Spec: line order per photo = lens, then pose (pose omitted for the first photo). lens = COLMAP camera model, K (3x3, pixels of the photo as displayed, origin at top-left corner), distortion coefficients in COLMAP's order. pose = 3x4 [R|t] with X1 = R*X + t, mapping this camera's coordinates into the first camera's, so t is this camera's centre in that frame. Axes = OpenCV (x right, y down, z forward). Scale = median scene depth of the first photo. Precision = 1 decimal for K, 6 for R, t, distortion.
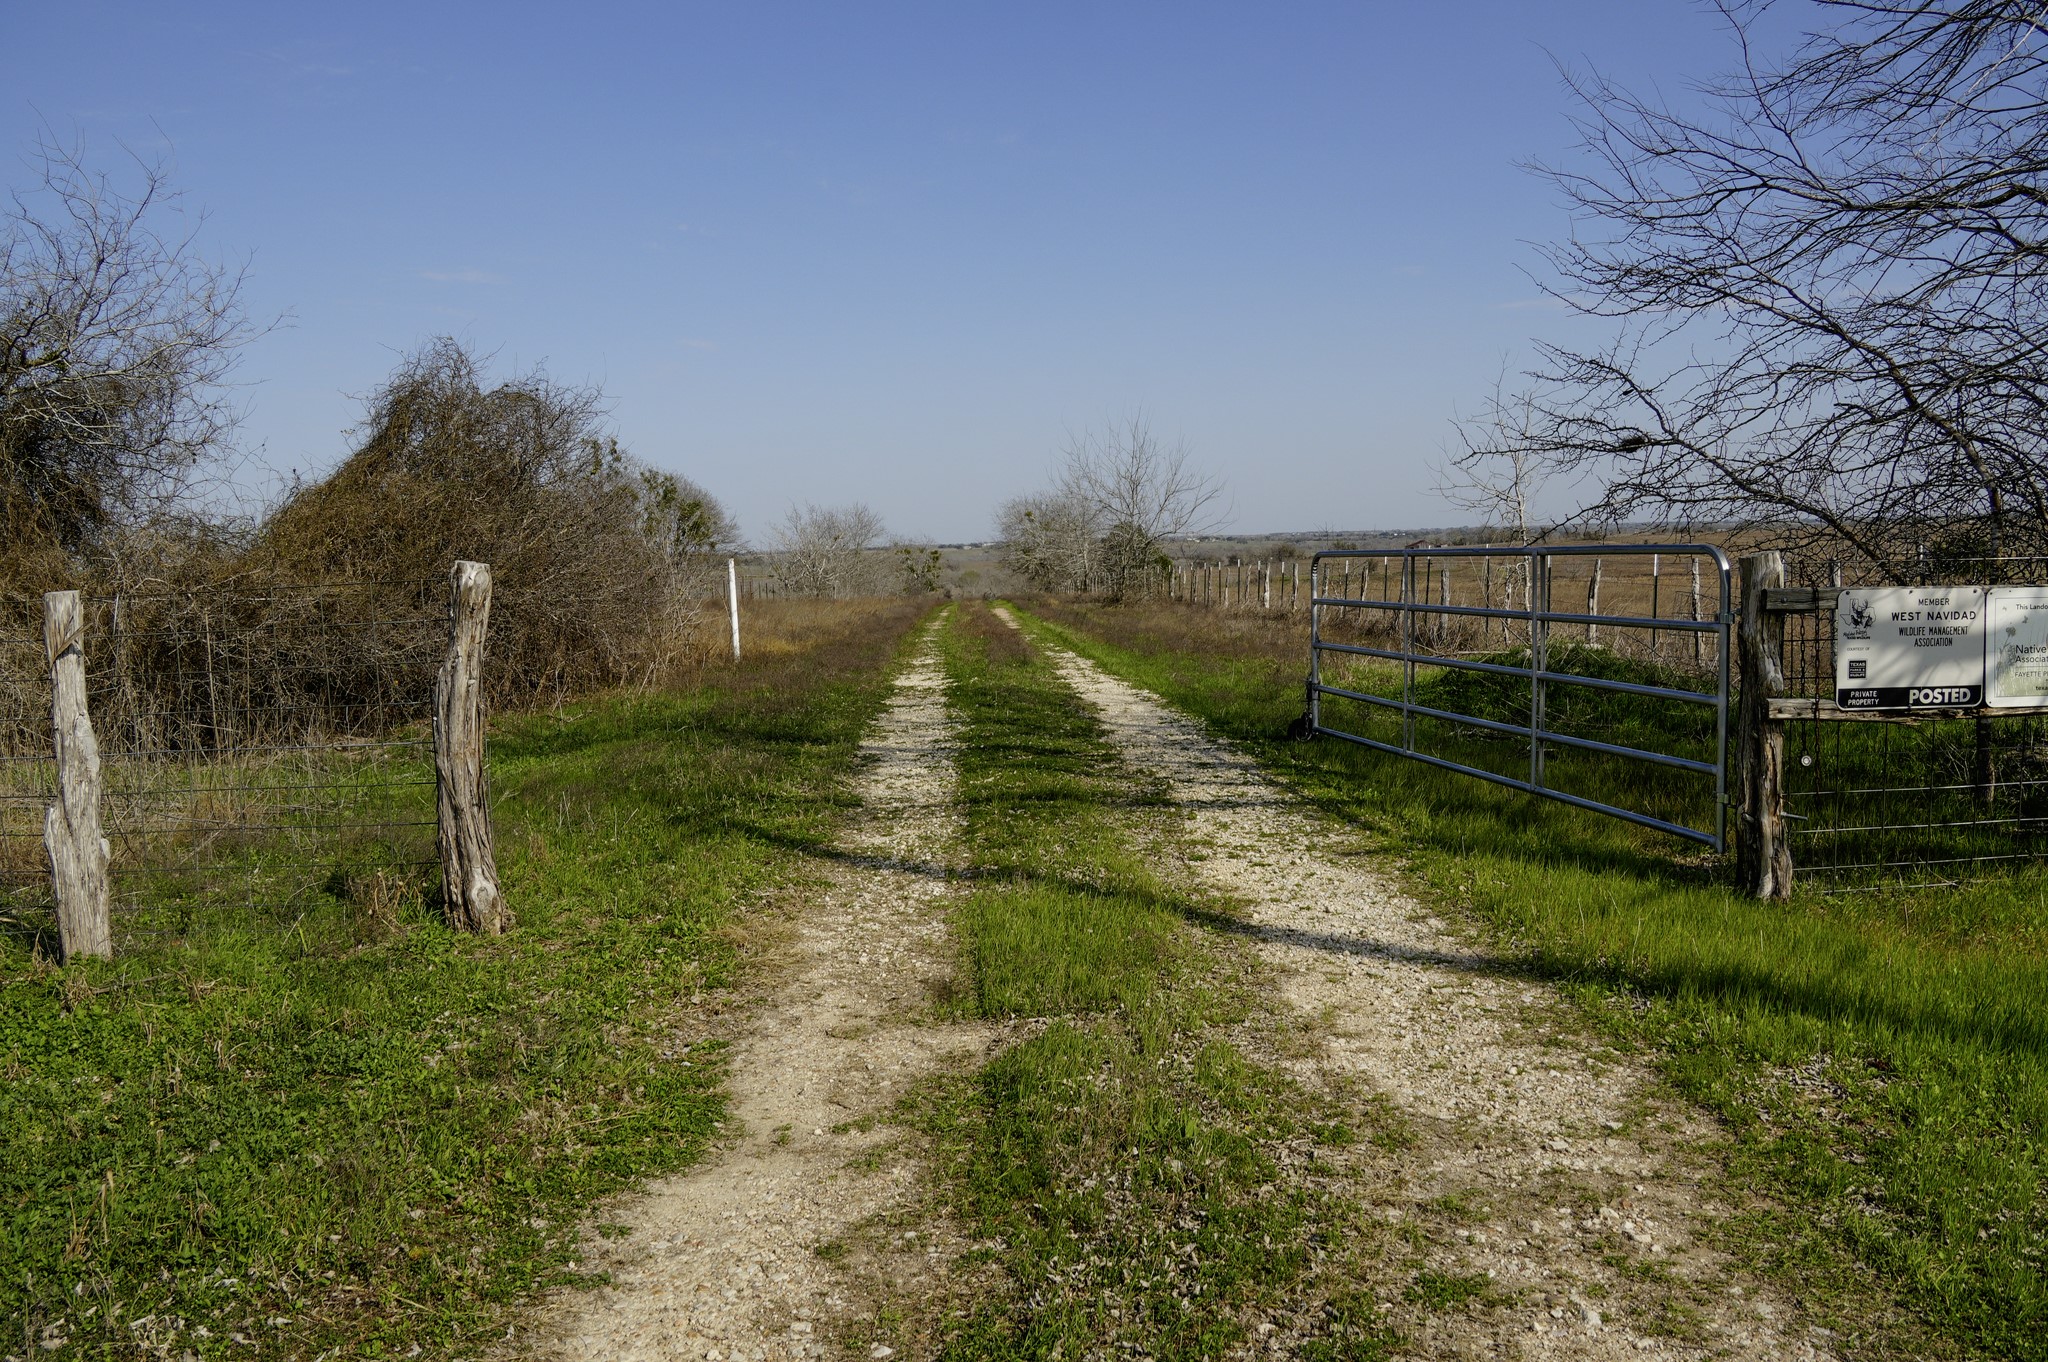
lens RADIAL K [[1640.2, 0, 1028.1], [0, 1640.2, 652.5], [0, 0, 1]] dist [-0.212876, 0.159235]
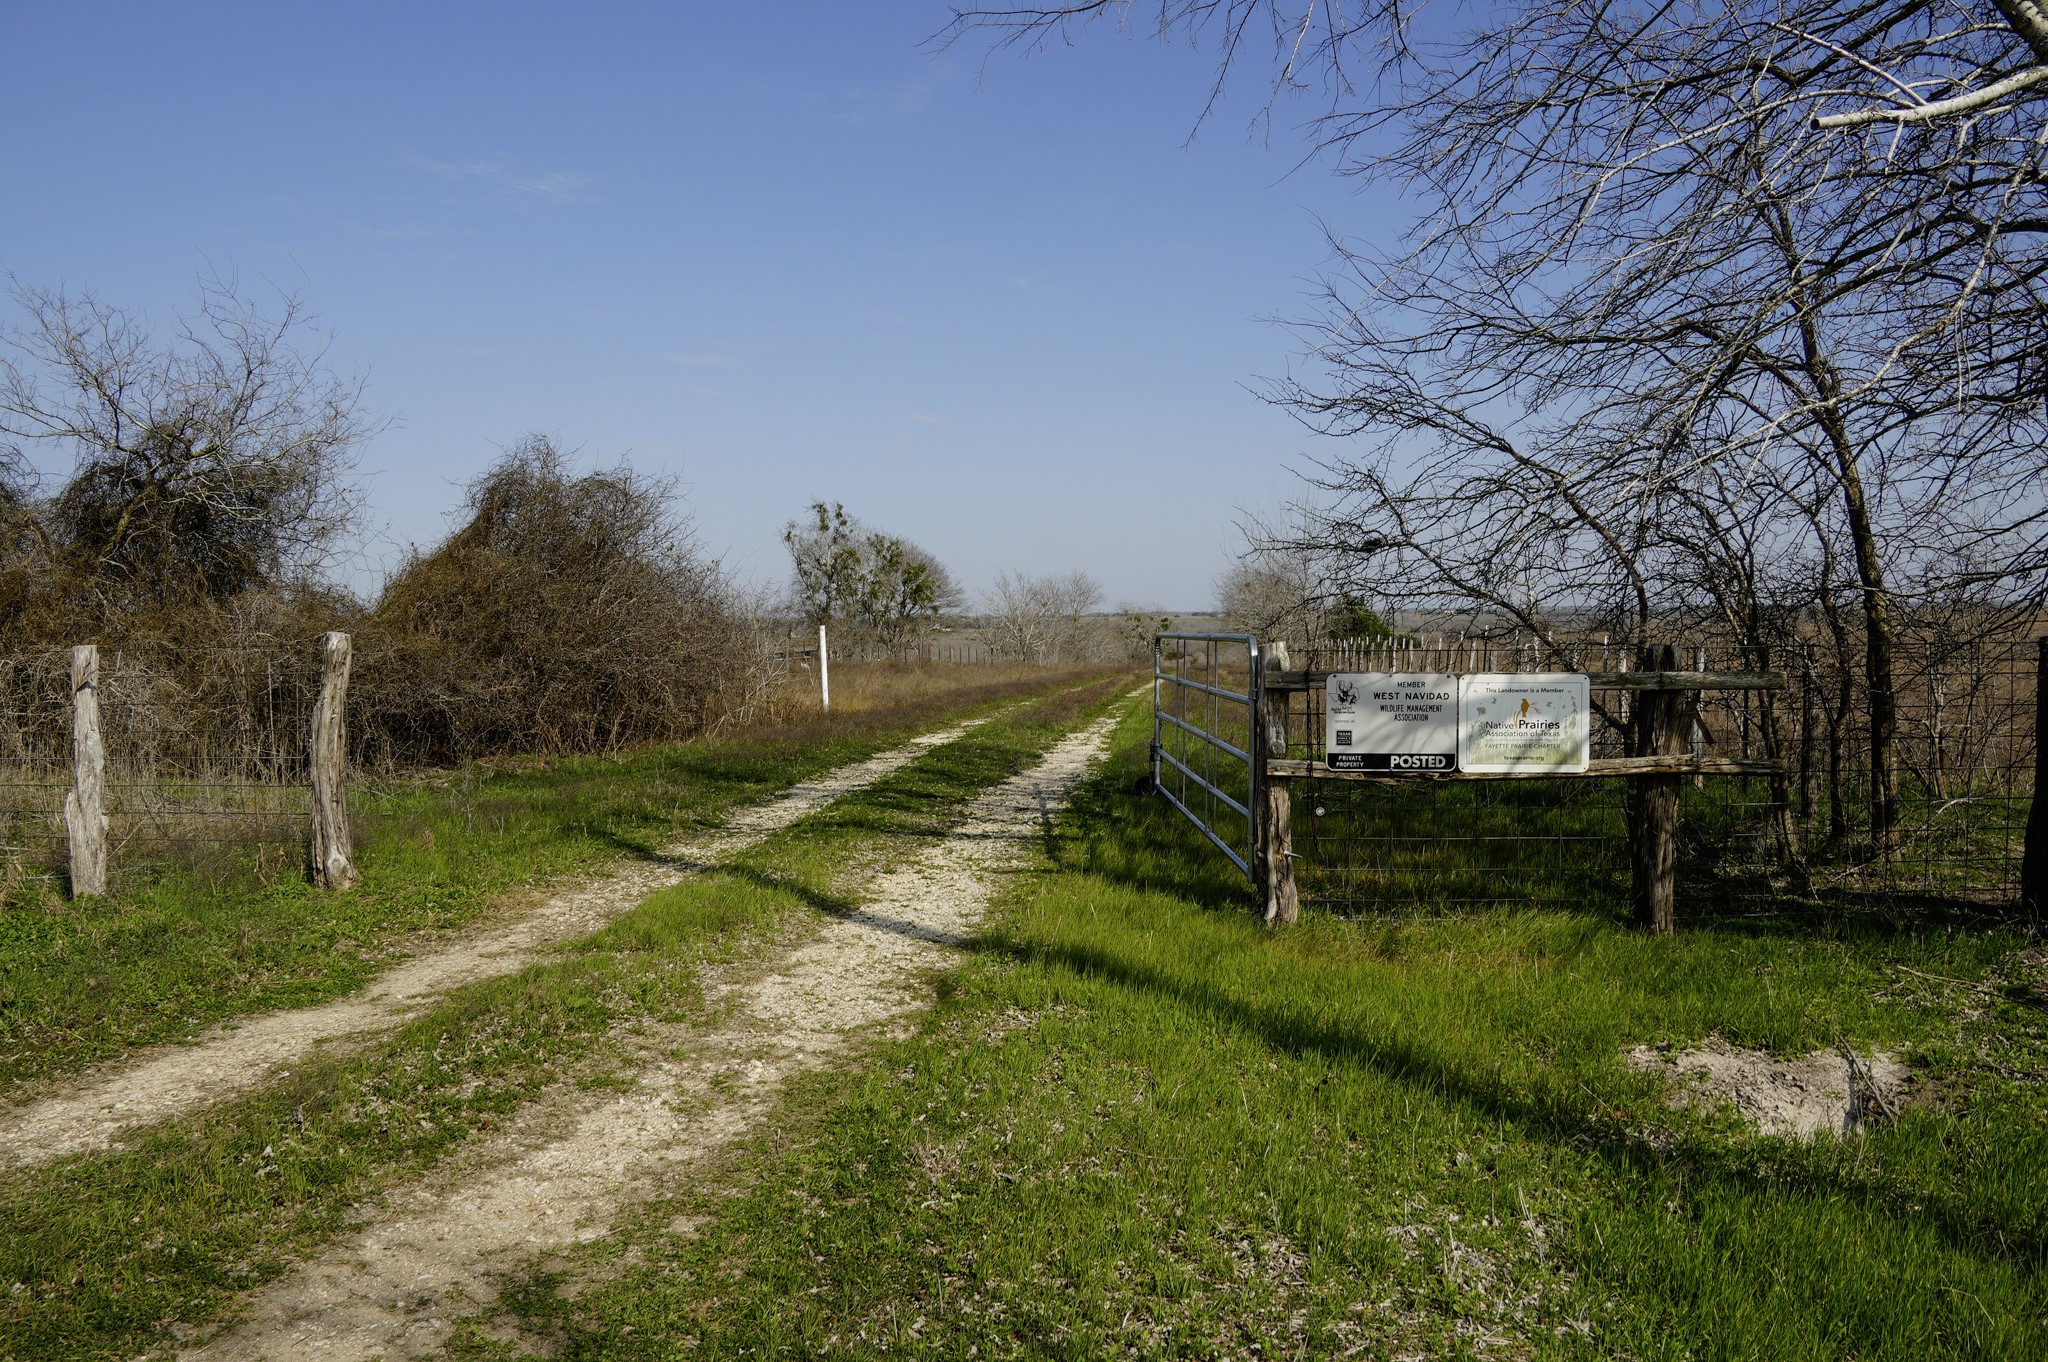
lens RADIAL K [[1640.2, 0, 1028.1], [0, 1640.2, 652.5], [0, 0, 1]] dist [-0.212876, 0.159235]
pose [[0.988620, 0.020936, -0.148971, 0.471368], [-0.026954, 0.998895, -0.038490, -0.000448], [0.148000, 0.042067, 0.988092, -0.313187]]
